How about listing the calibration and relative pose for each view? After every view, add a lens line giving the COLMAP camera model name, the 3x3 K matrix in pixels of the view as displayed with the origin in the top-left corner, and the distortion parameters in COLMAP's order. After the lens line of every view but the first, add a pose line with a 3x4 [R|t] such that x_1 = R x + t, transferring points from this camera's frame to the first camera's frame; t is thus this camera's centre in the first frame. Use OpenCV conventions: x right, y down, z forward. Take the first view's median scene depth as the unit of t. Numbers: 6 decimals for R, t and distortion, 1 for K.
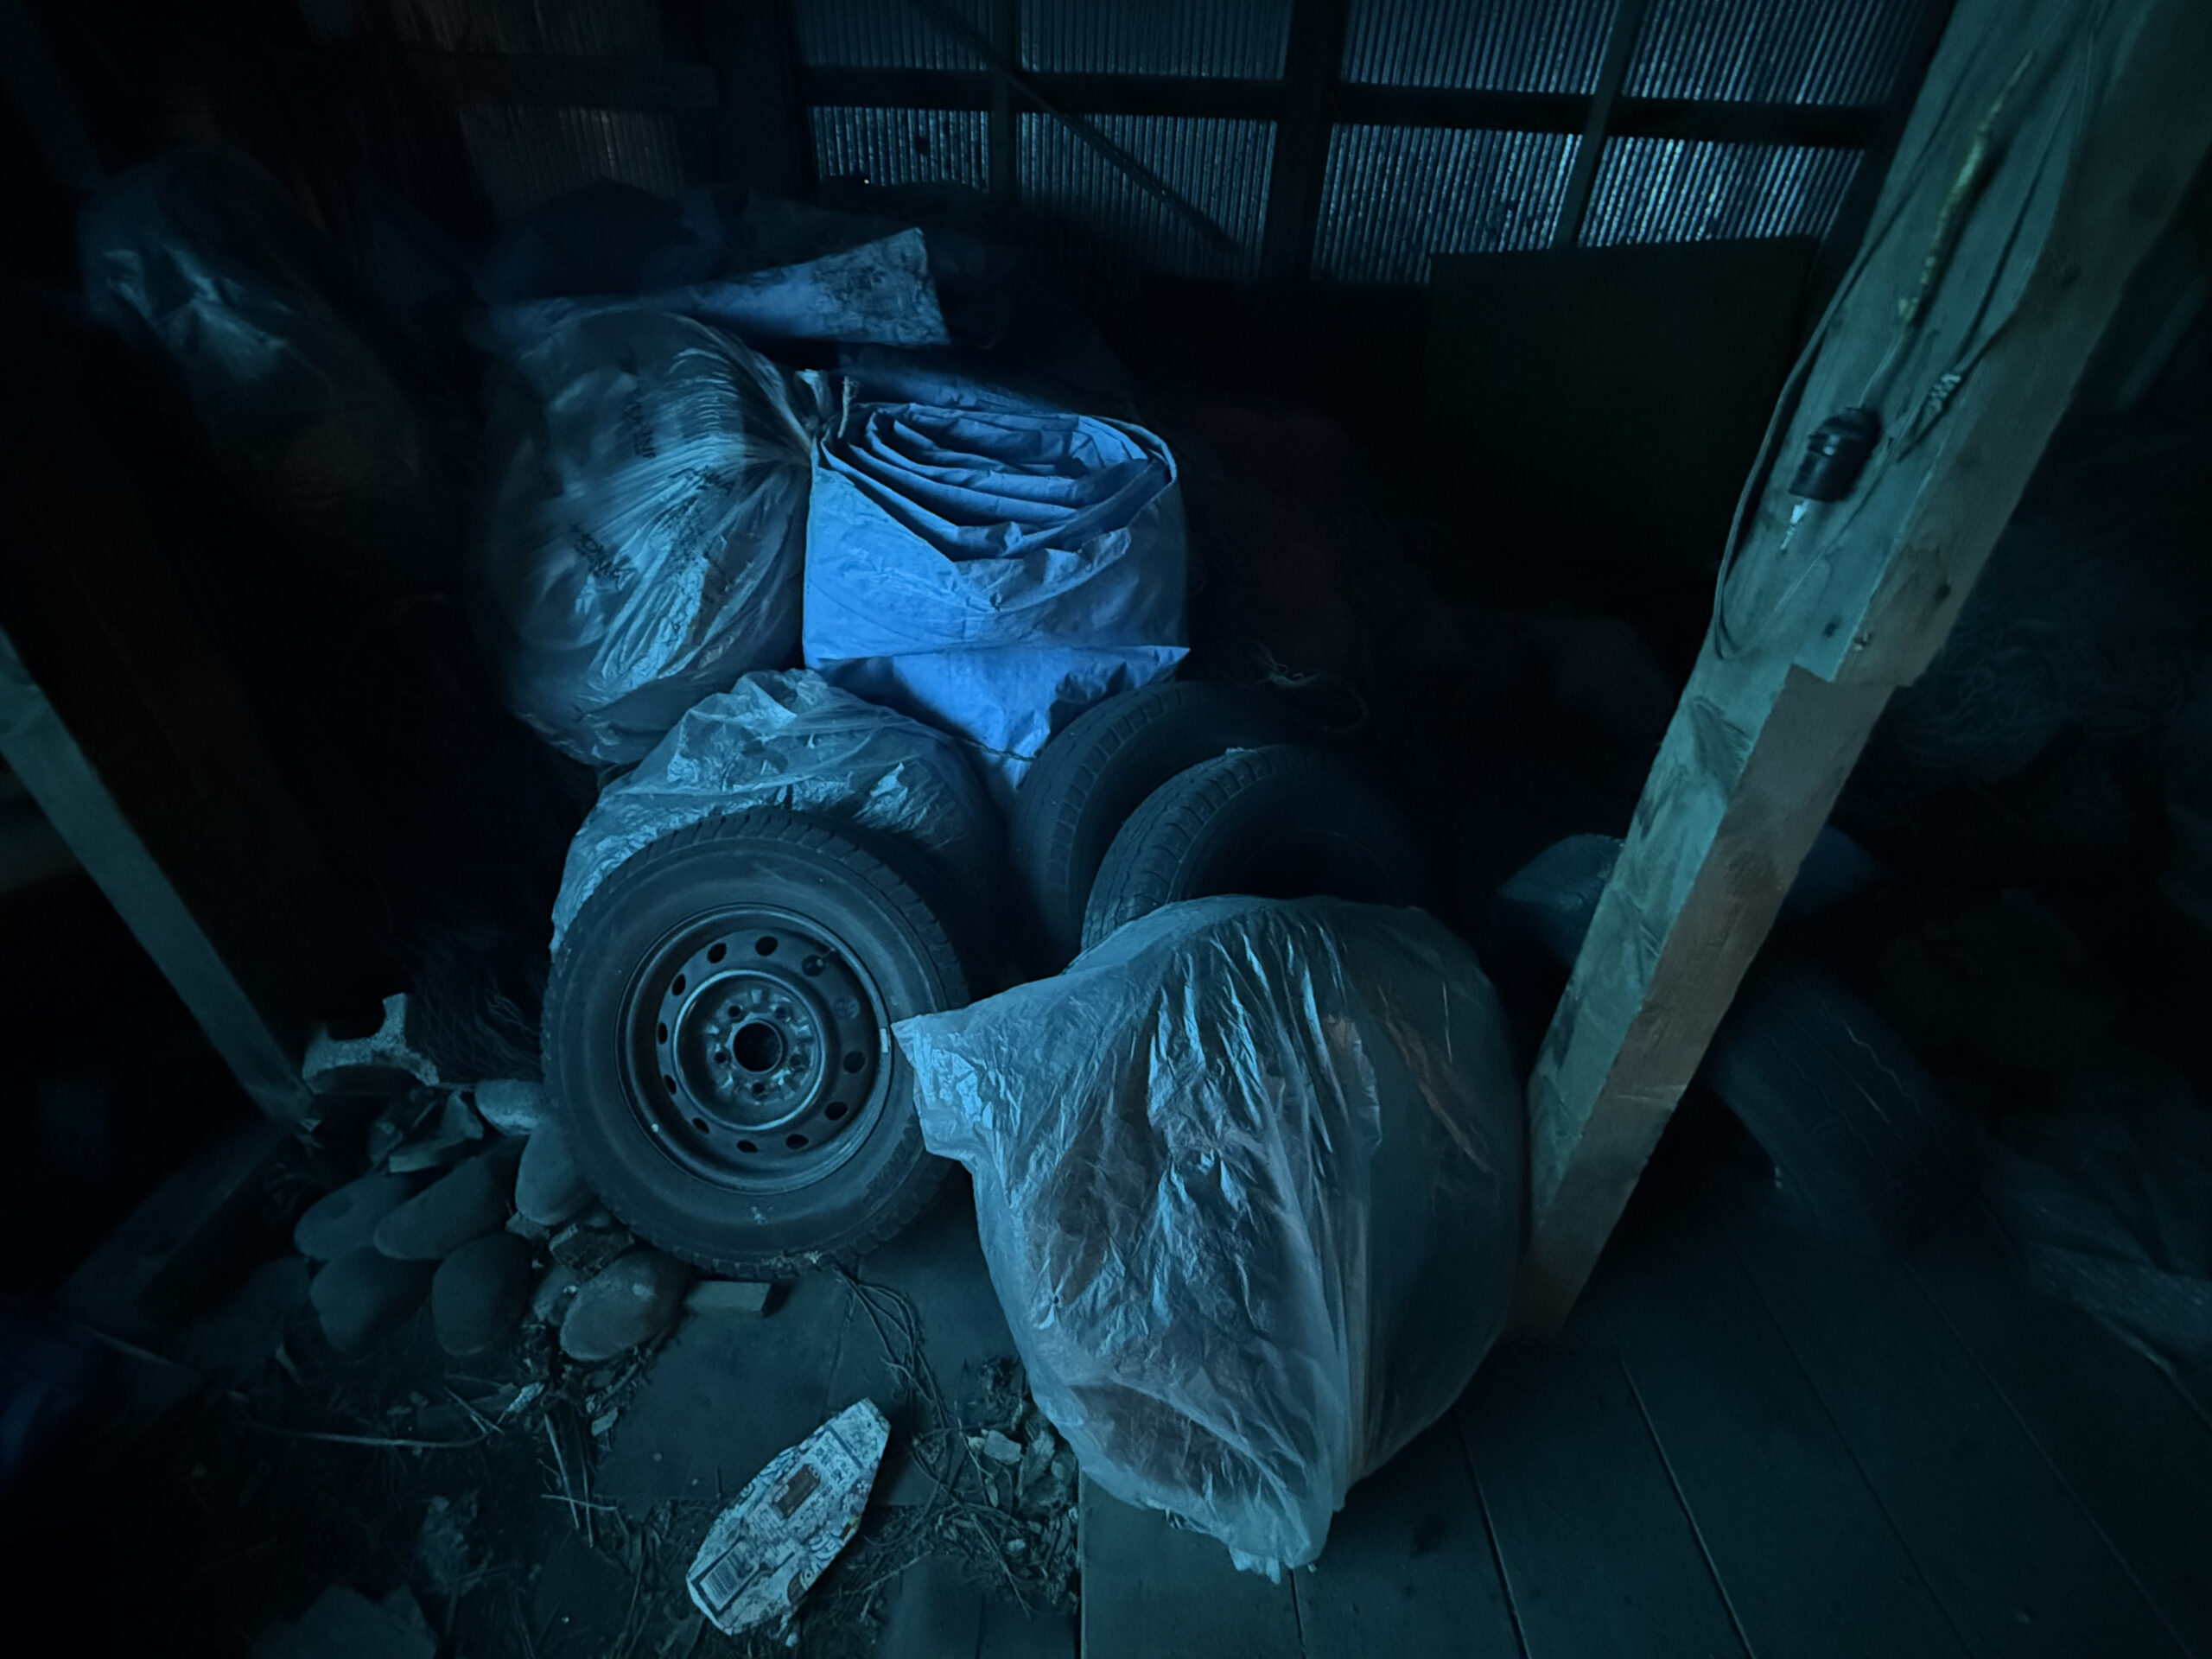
lens RADIAL K [[927.6, 0, 1106.0], [0, 927.6, 829.5], [0, 0, 1]] dist [-0.001412, -0.000540]
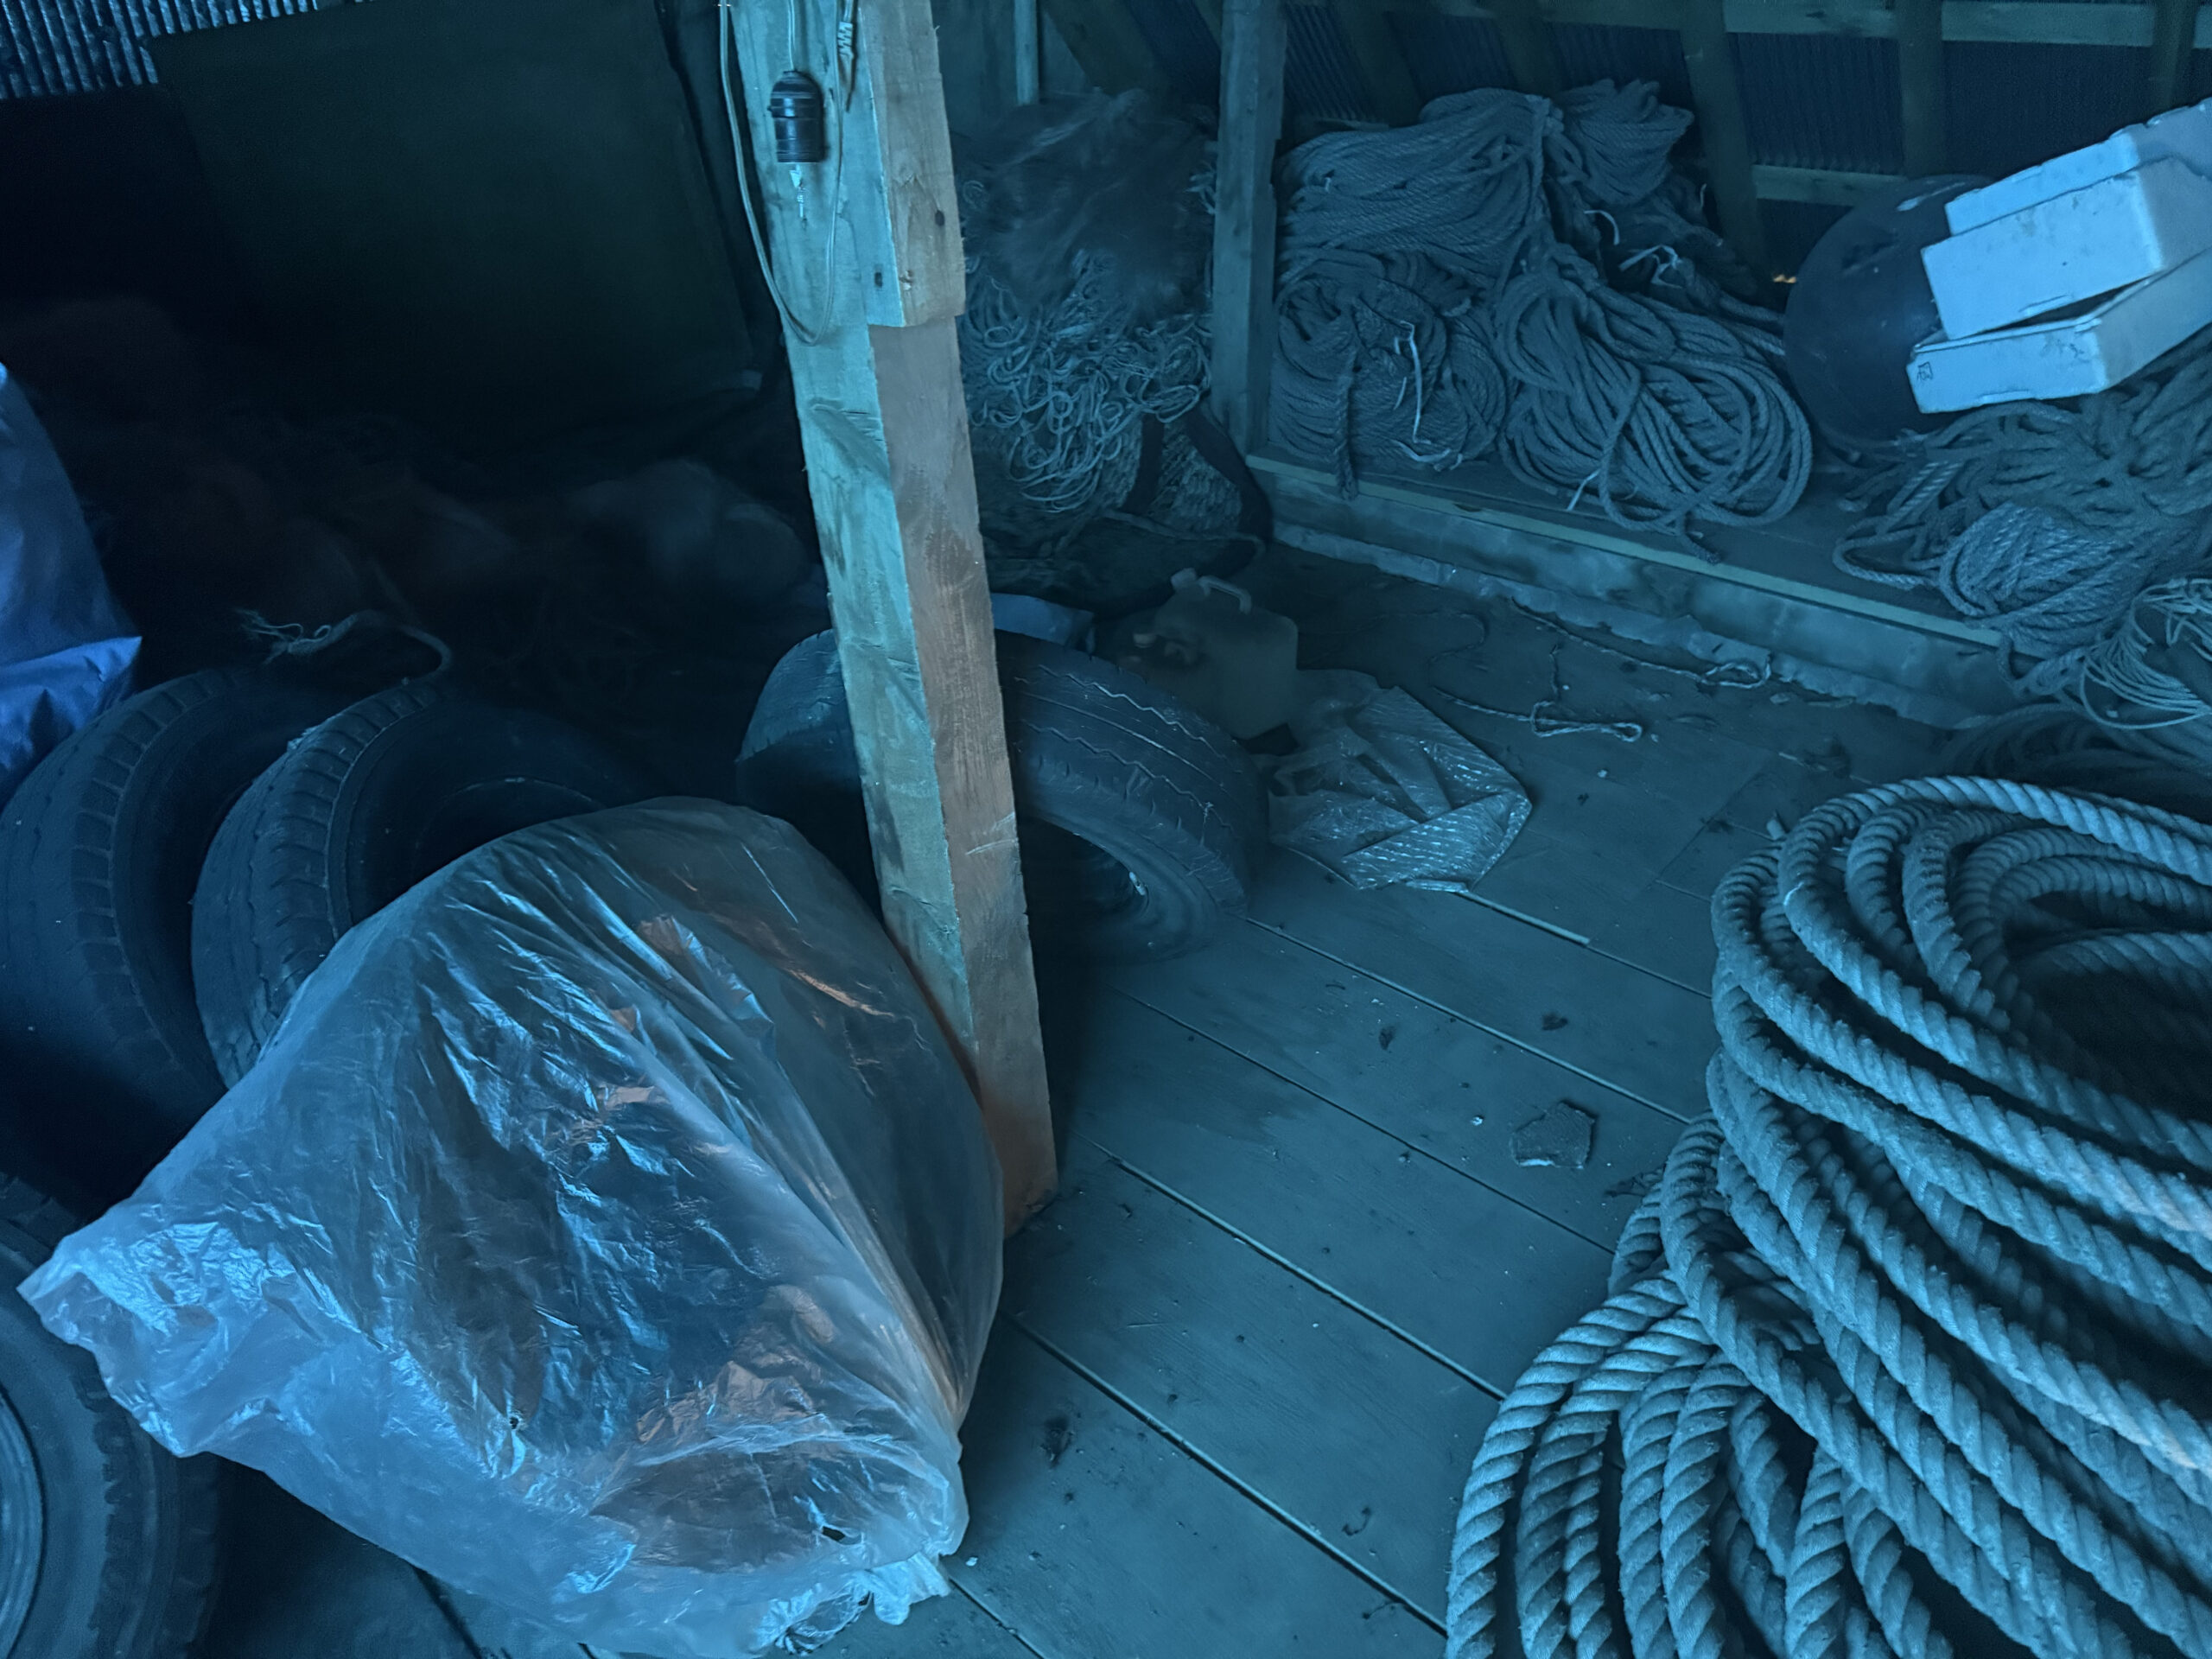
lens RADIAL K [[1498.7, 0, 1106.0], [0, 1498.7, 829.5], [0, 0, 1]] dist [0.009073, -0.019648]
pose [[0.672794, -0.438390, 0.595955, -0.153696], [0.470000, 0.875361, 0.113325, 0.128398], [-0.571357, 0.203854, 0.794981, -0.169528]]
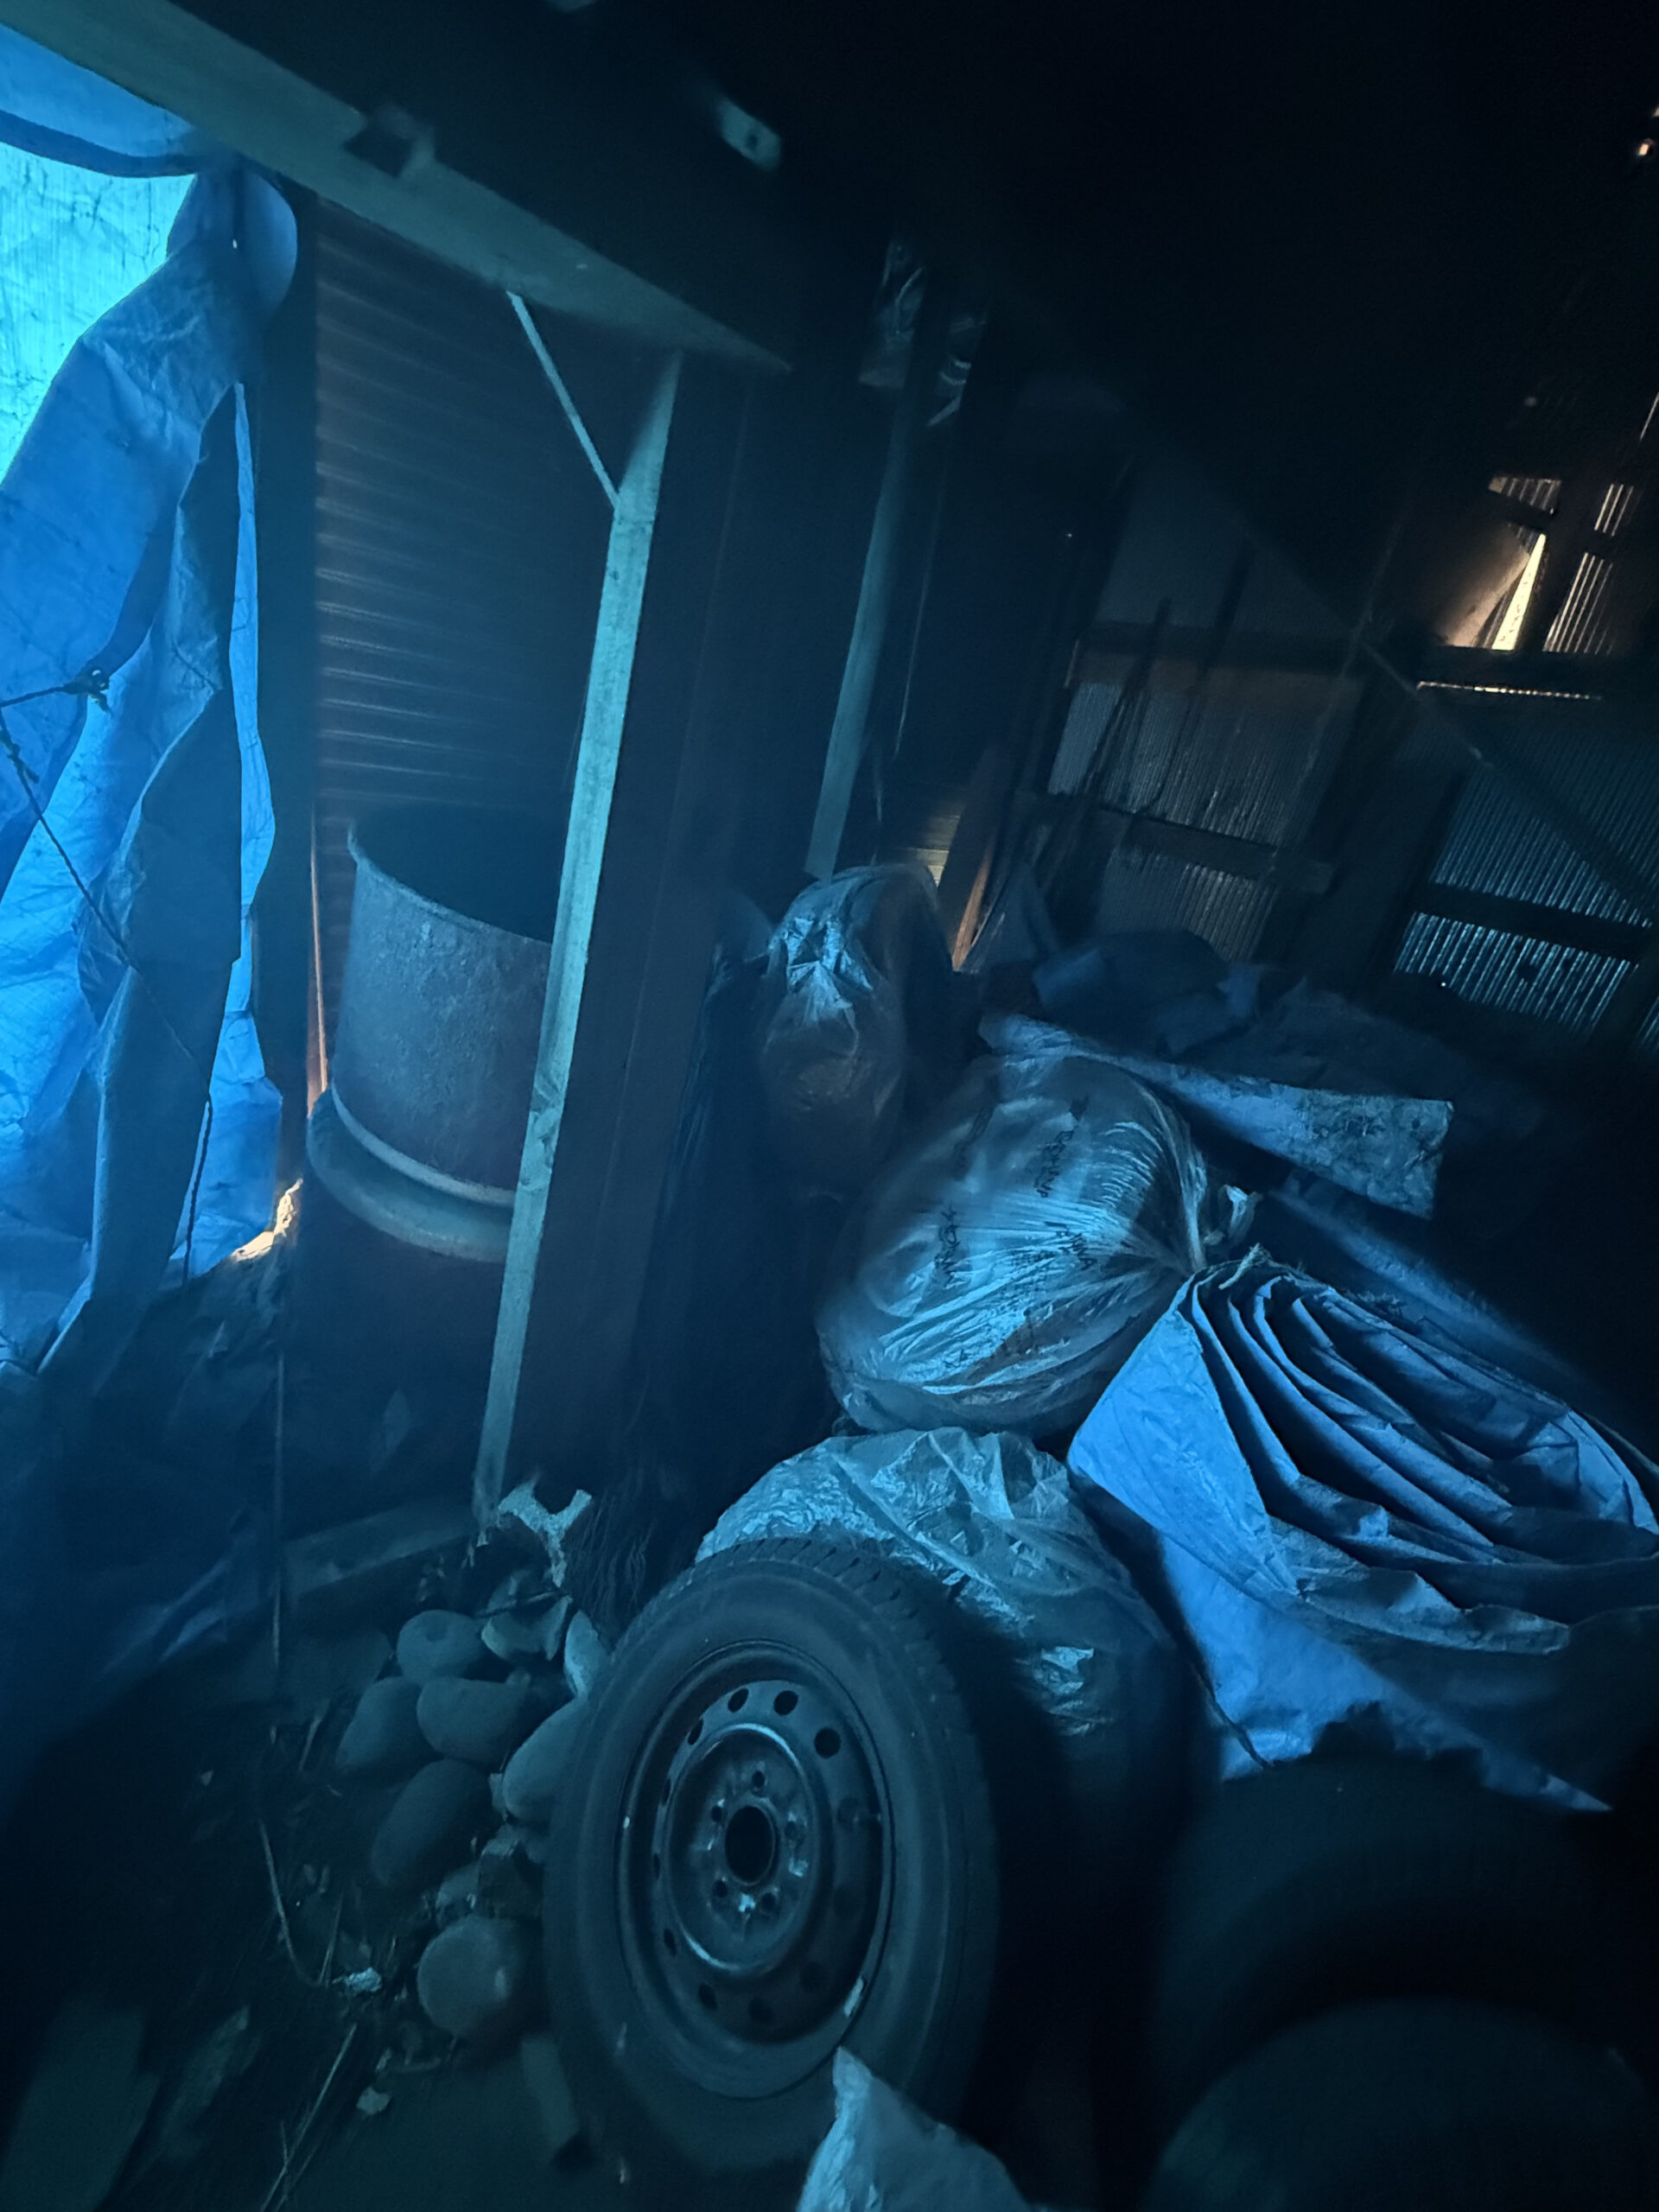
lens RADIAL K [[927.6, 0, 829.5], [0, 927.6, 1106.0], [0, 0, 1]] dist [-0.001412, -0.000540]
pose [[0.667218, 0.365231, -0.649174, -0.031753], [-0.579928, 0.801654, -0.145030, -0.211182], [0.467443, 0.473241, 0.746686, 0.105206]]
